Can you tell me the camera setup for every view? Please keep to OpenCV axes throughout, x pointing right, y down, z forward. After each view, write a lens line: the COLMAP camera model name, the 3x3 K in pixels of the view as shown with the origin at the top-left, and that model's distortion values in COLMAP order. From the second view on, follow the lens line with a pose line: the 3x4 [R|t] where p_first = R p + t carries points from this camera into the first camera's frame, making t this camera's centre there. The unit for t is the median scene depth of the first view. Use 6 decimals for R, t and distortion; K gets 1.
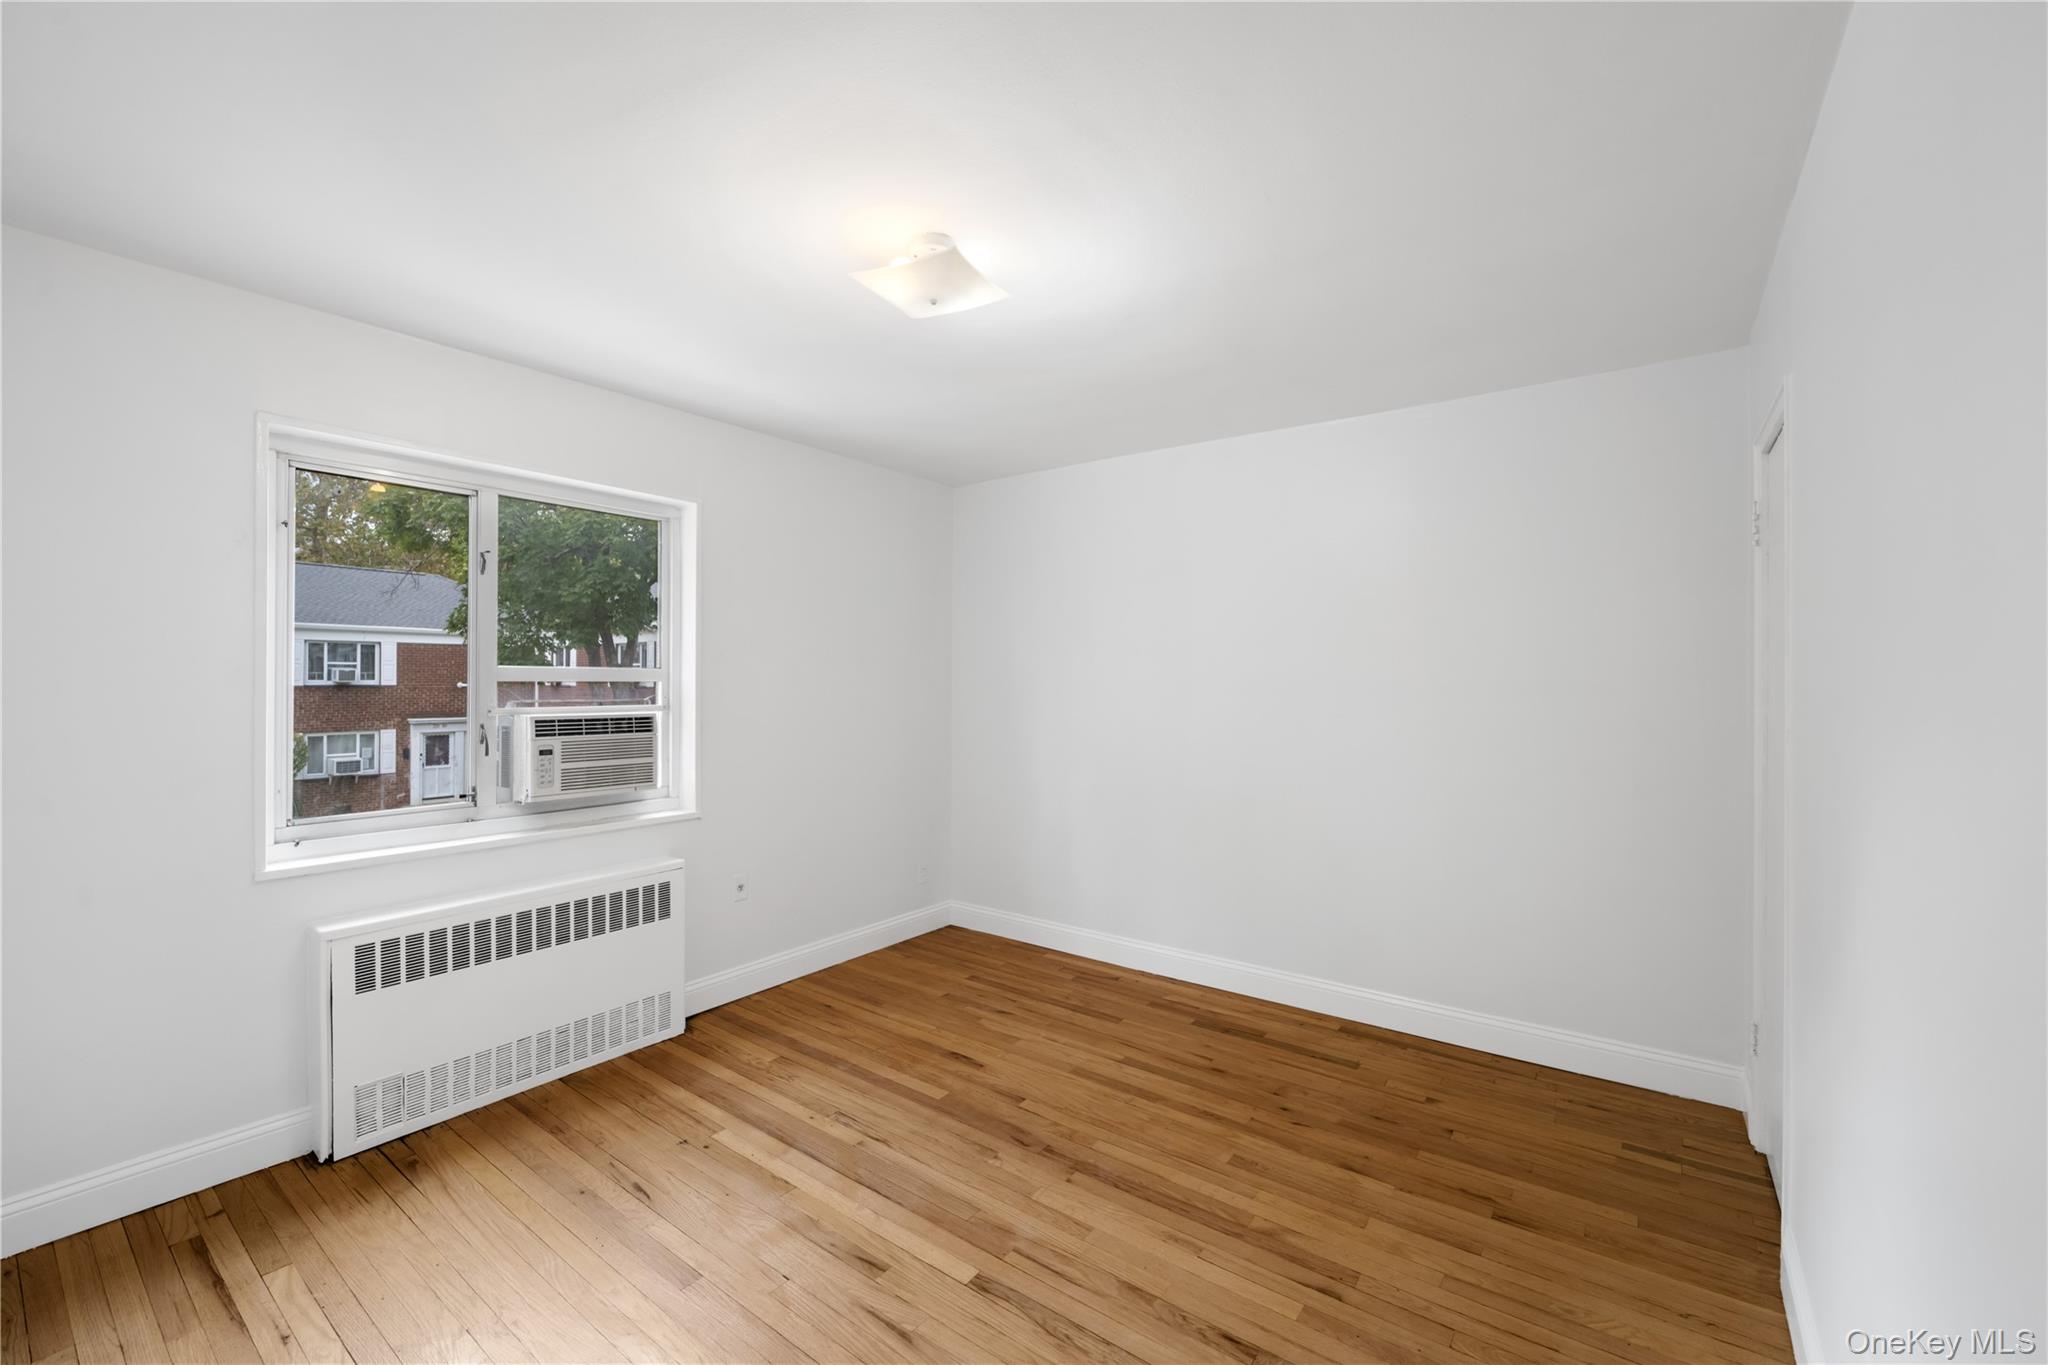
lens RADIAL K [[825.8, 0, 1027.7], [0, 825.8, 683.6], [0, 0, 1]] dist [-0.010639, -0.002813]
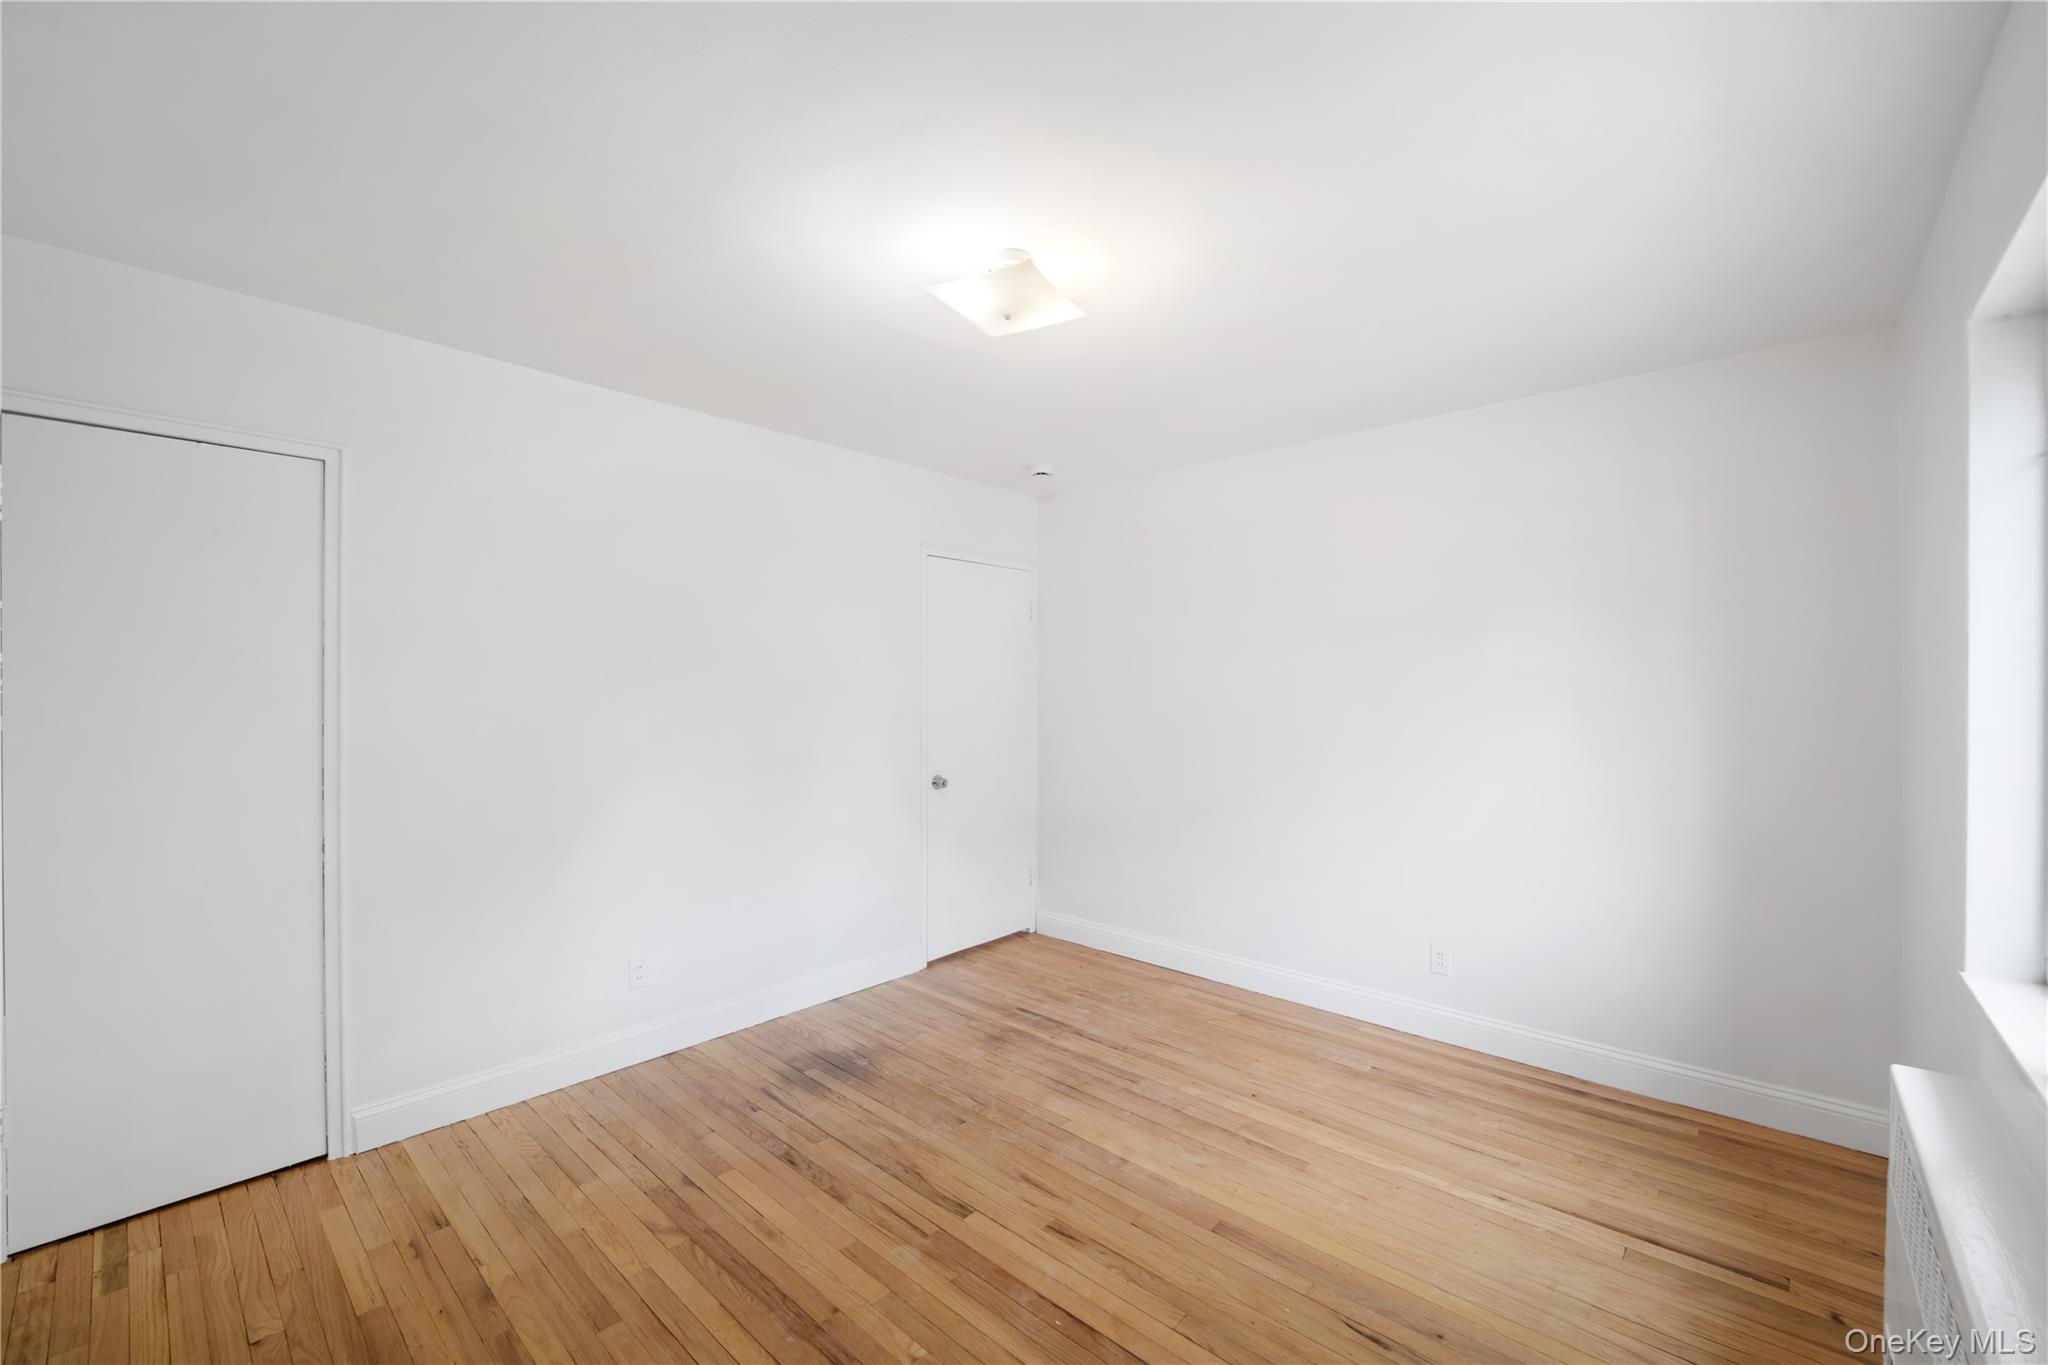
lens RADIAL K [[825.8, 0, 1021.6], [0, 825.8, 683.2], [0, 0, 1]] dist [-0.010639, -0.002813]
pose [[-0.994741, -0.005647, 0.102264, -0.181064], [-0.004313, 0.999903, 0.013261, -0.020469], [-0.102329, 0.012750, -0.994669, 1.528830]]
